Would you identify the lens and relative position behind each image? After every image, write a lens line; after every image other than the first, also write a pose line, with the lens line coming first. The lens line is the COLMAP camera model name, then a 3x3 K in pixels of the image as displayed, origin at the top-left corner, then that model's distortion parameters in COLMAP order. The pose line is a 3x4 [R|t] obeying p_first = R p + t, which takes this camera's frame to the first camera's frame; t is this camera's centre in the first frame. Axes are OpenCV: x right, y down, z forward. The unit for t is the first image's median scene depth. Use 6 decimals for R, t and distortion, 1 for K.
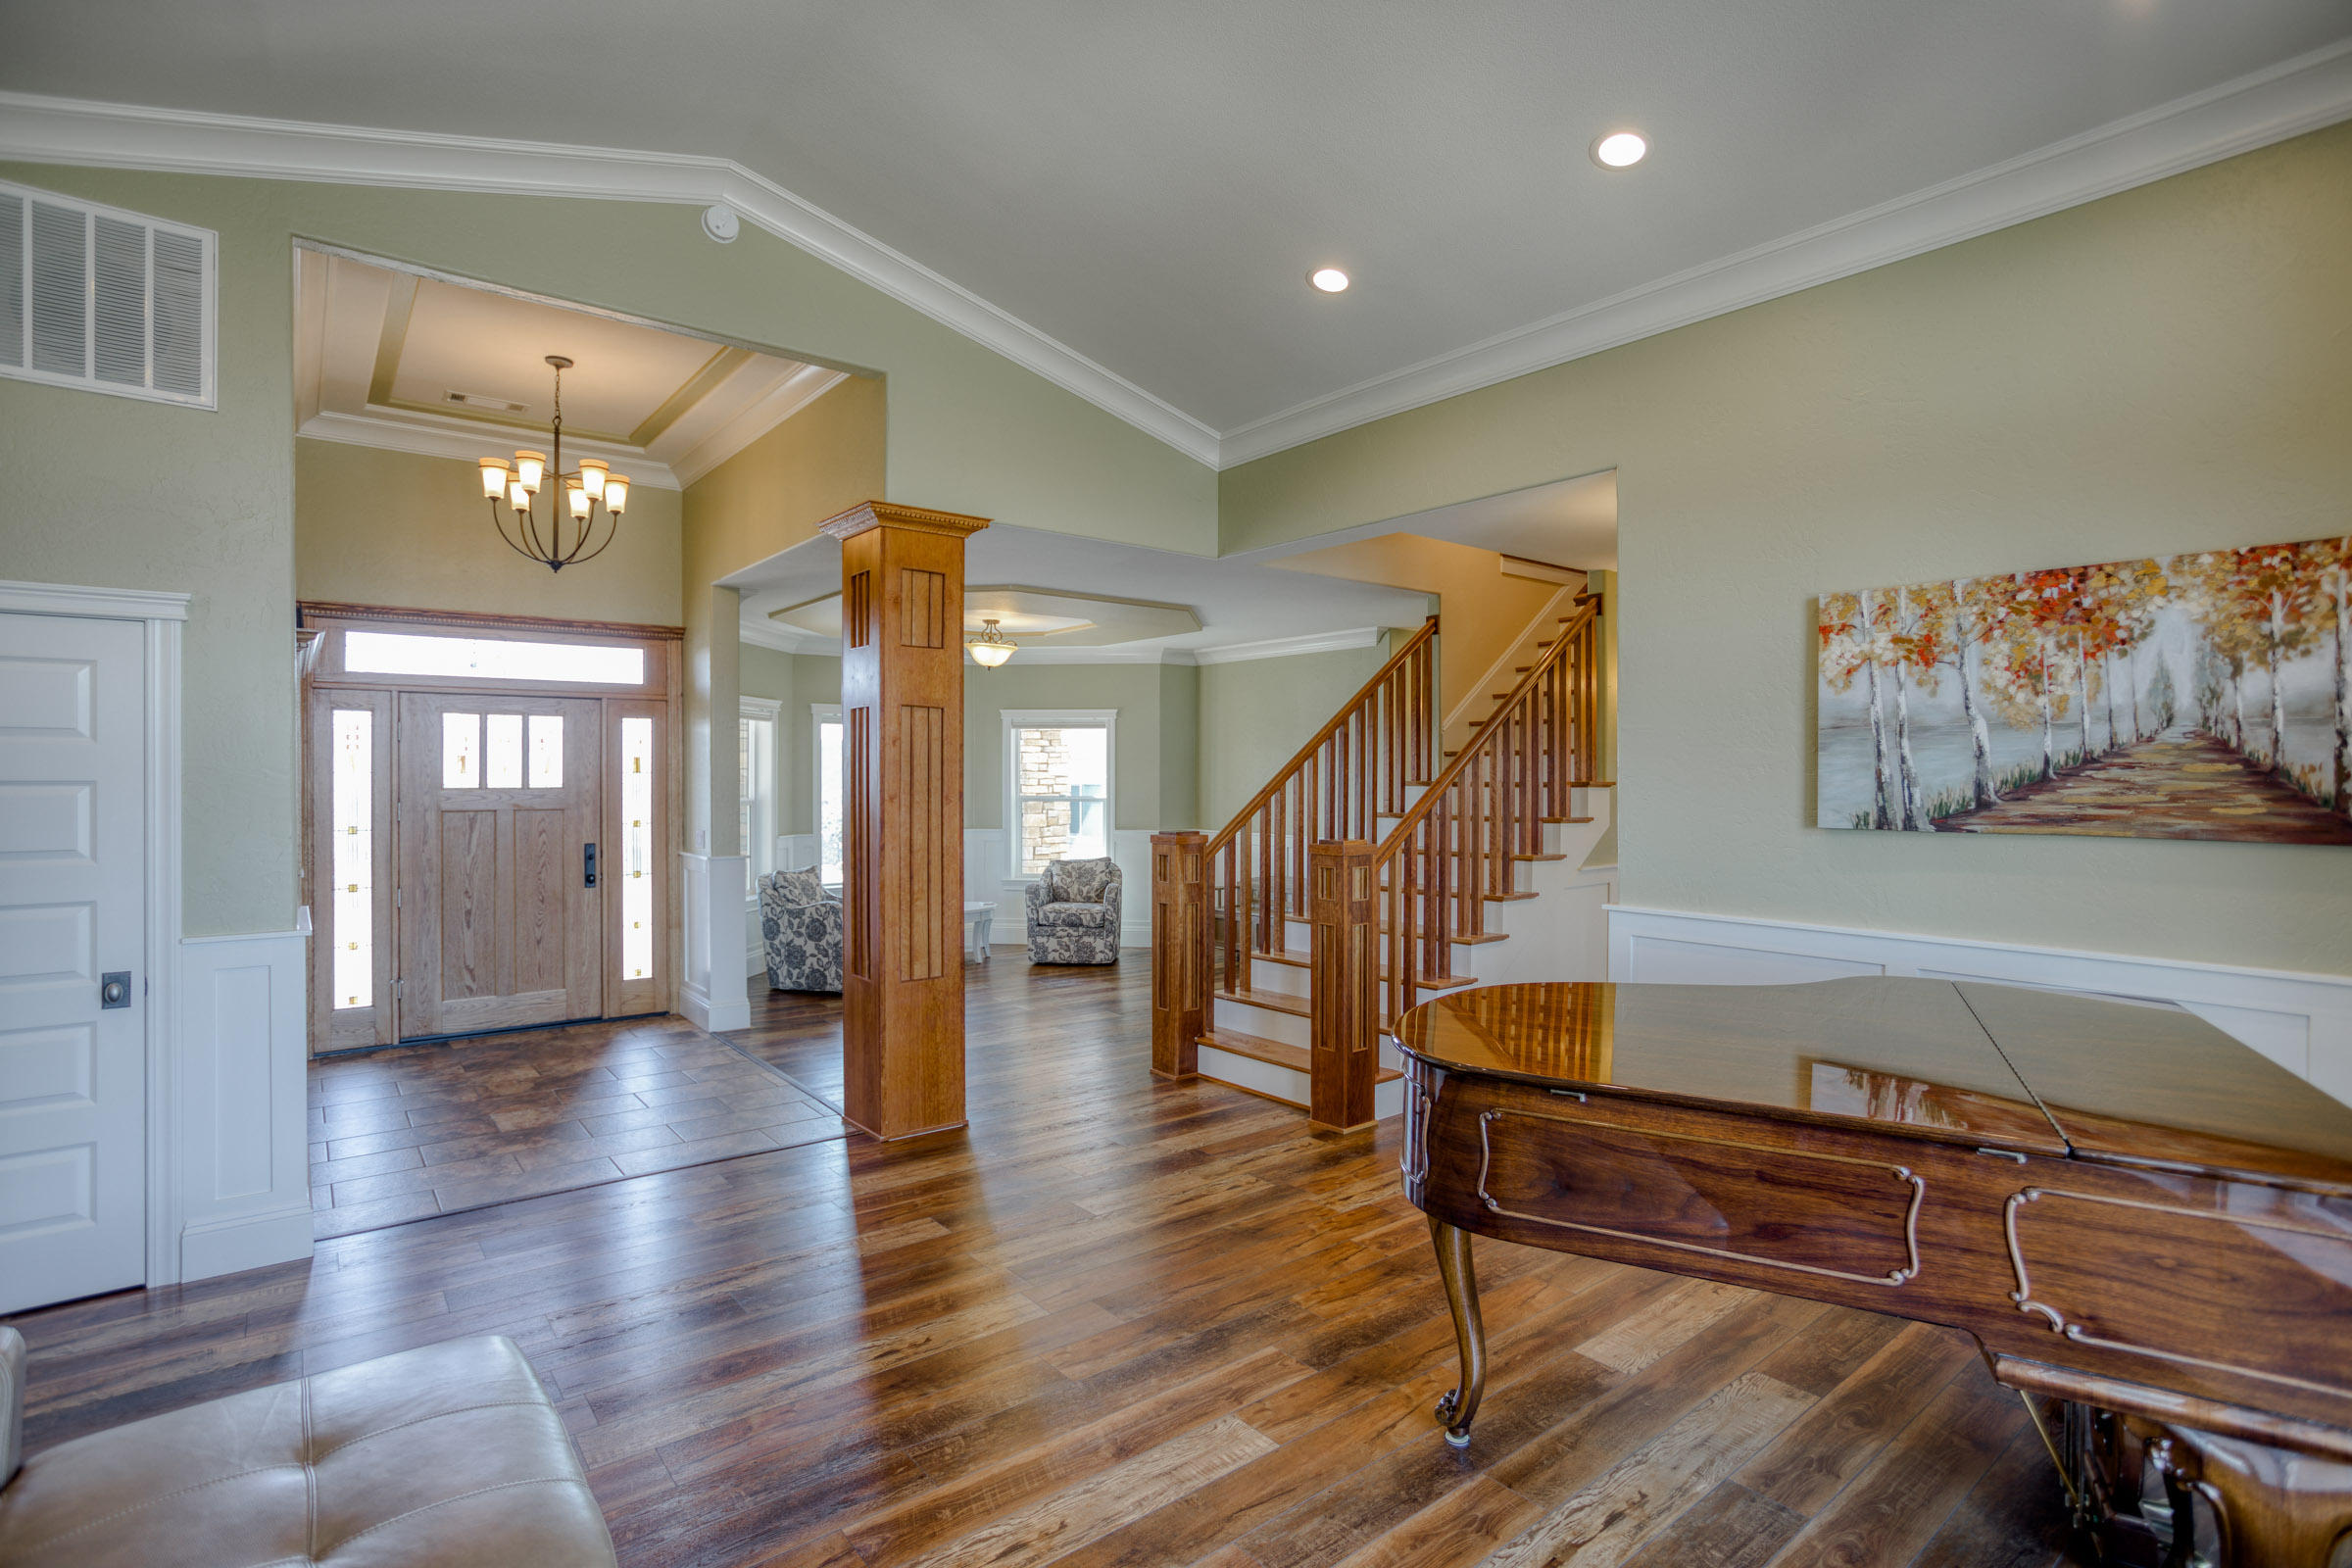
lens RADIAL K [[1133.3, 0, 1192.2], [0, 1133.3, 776.0], [0, 0, 1]] dist [-0.029639, 0.010492]
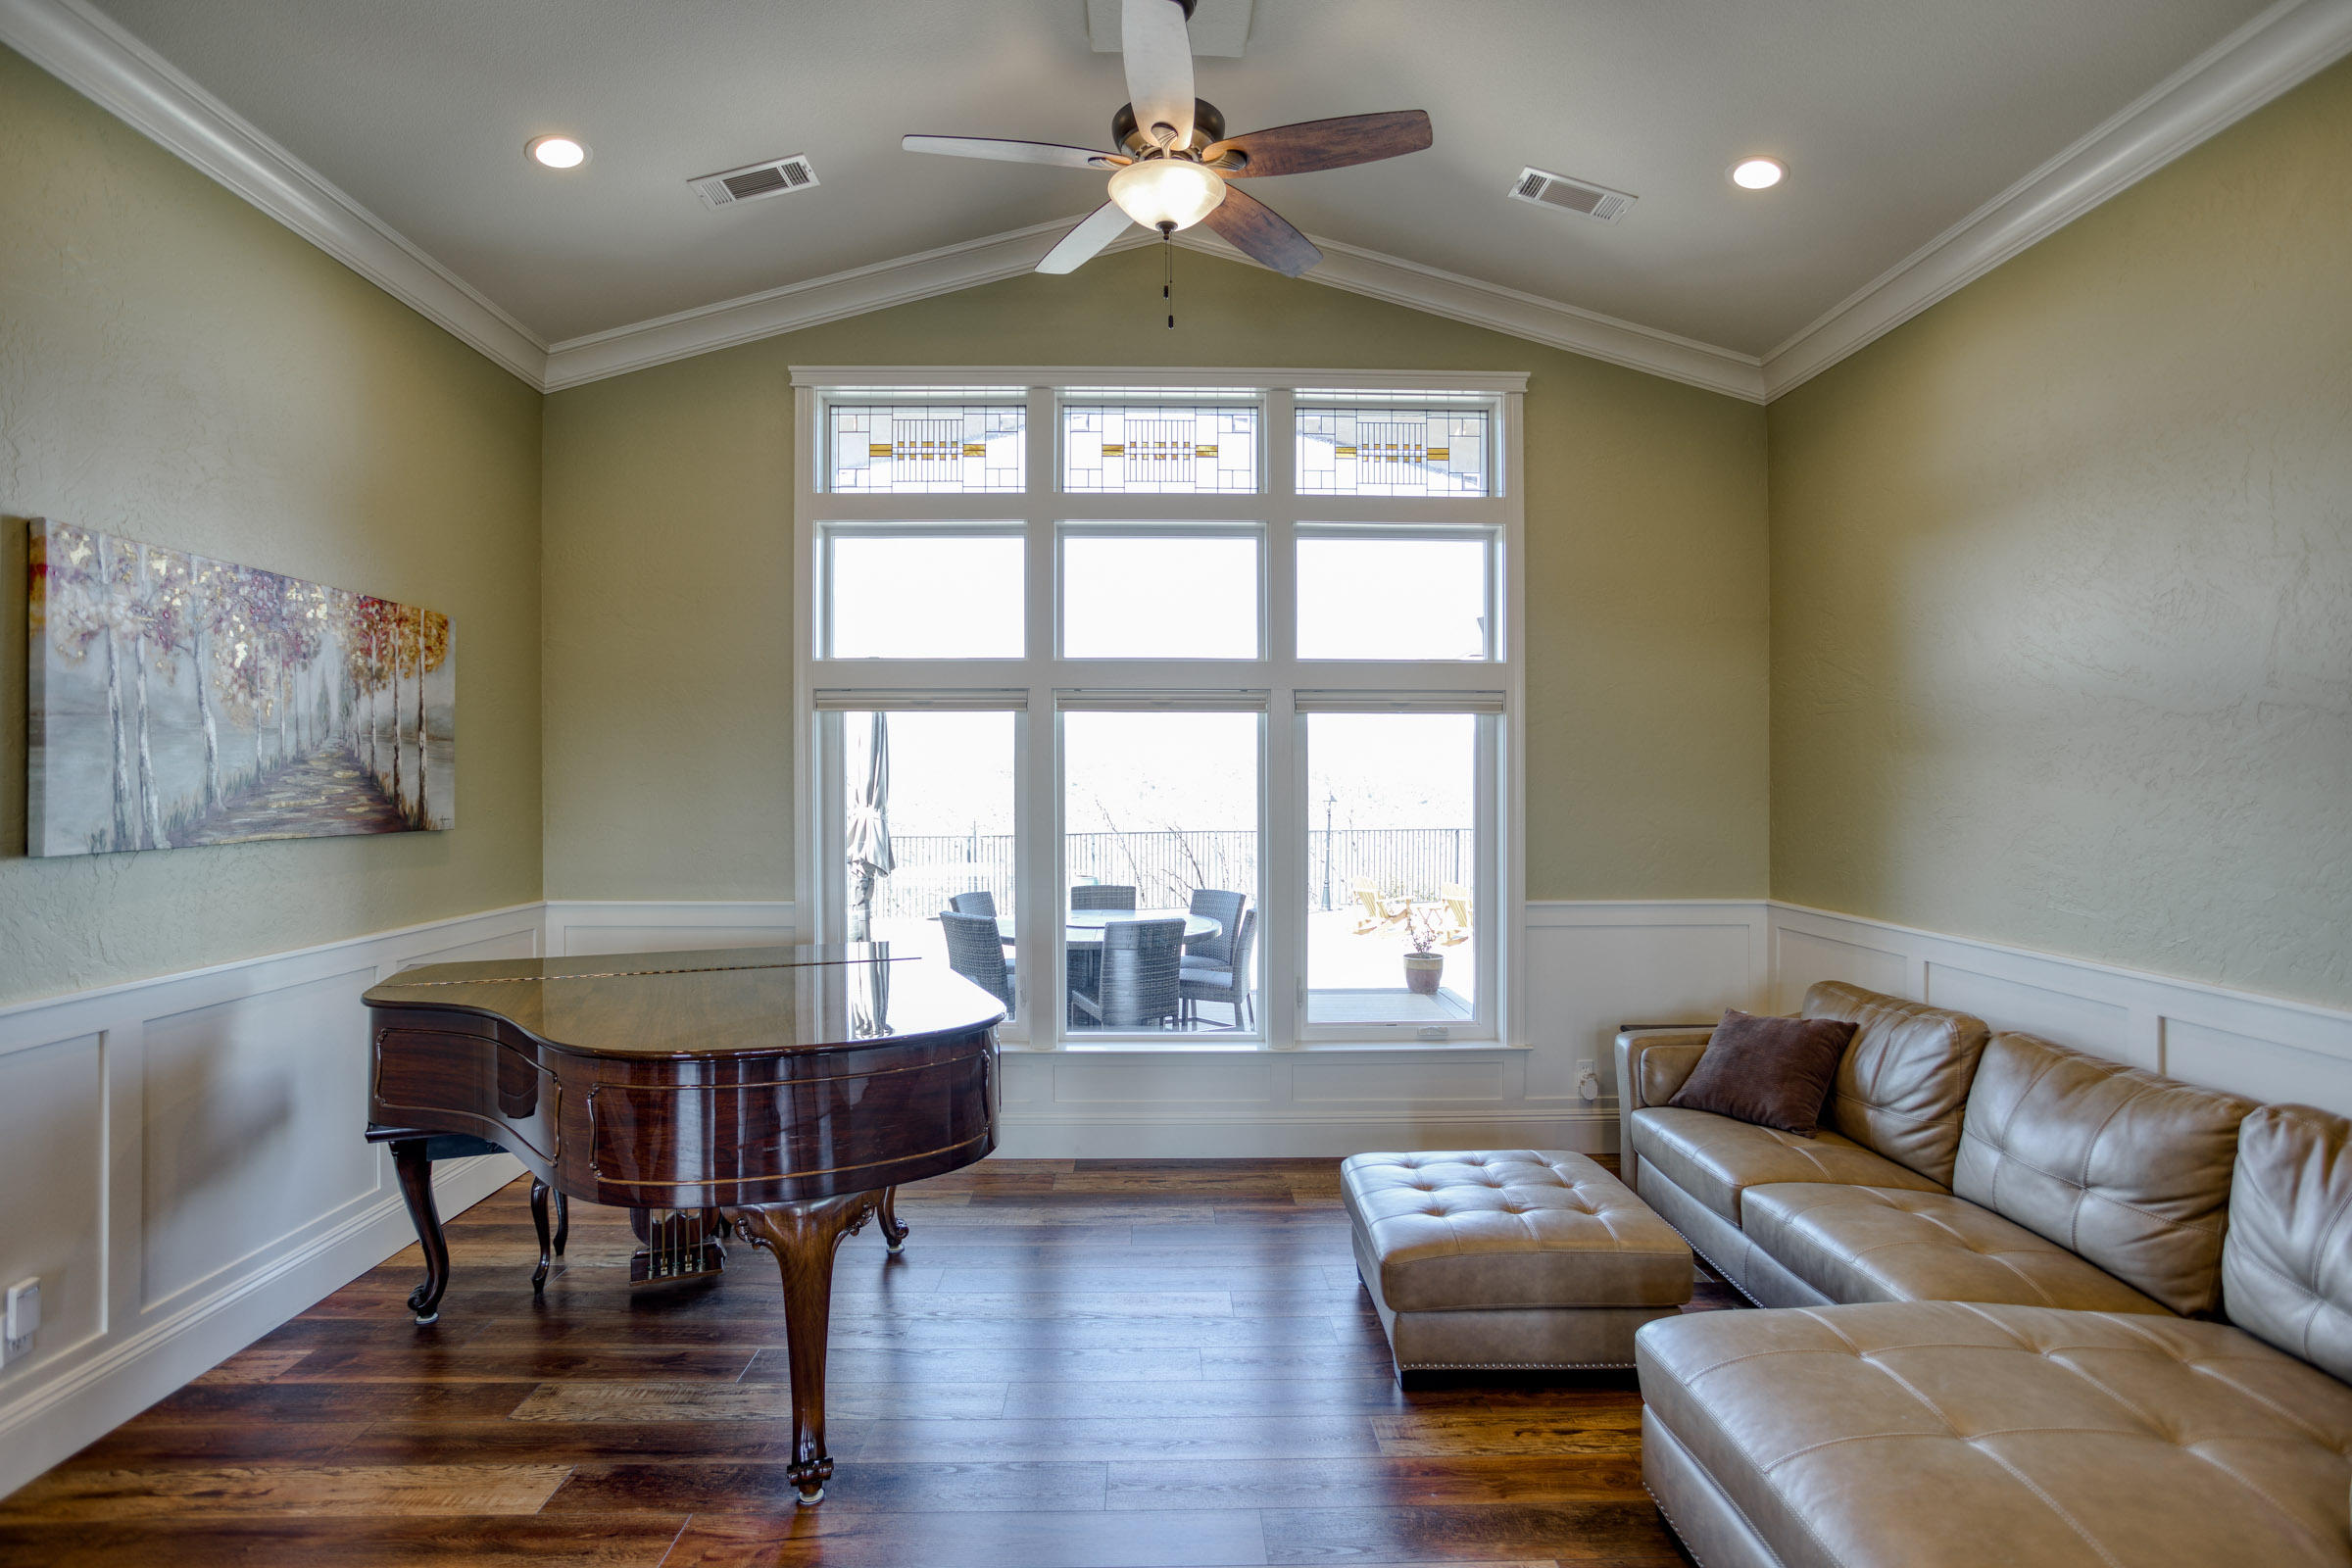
lens RADIAL K [[1133.3, 0, 1187.3], [0, 1133.3, 795.8], [0, 0, 1]] dist [-0.029639, 0.010492]
pose [[-0.799007, -0.009708, 0.601243, -0.482696], [-0.000396, 0.999878, 0.015619, -0.002876], [-0.601321, 0.012242, -0.798913, 1.329023]]
